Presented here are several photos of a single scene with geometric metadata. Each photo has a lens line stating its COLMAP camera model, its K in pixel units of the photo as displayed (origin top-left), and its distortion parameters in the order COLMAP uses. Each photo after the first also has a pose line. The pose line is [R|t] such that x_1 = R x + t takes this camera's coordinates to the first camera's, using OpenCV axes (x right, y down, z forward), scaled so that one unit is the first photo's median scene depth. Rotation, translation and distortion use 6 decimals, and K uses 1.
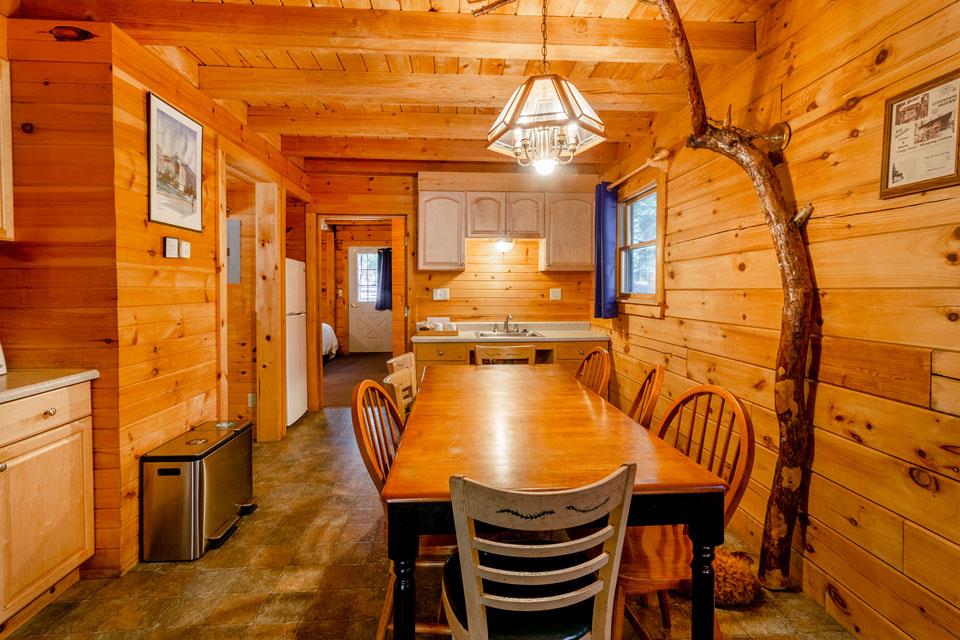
lens RADIAL K [[467.7, 0, 482.2], [0, 467.7, 291.1], [0, 0, 1]] dist [0.001961, 0.000500]
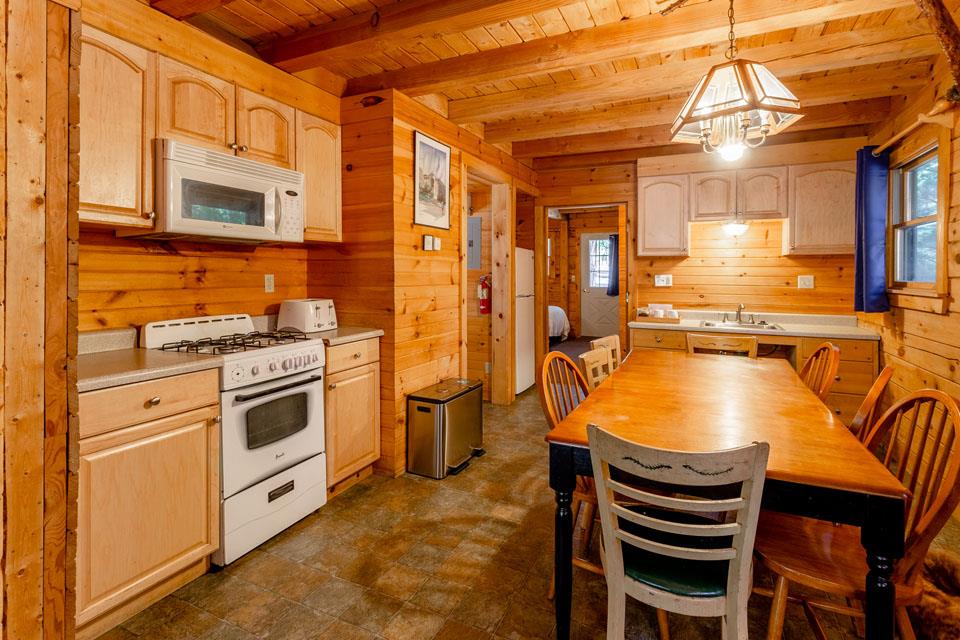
lens RADIAL K [[476.1, 0, 476.0], [0, 476.1, 270.5], [0, 0, 1]] dist [0.000439, 0.000793]
pose [[0.868275, 0.001148, -0.496082, 0.105970], [-0.007723, 0.999907, -0.011202, 0.000236], [0.496023, 0.013558, 0.868203, -0.091023]]
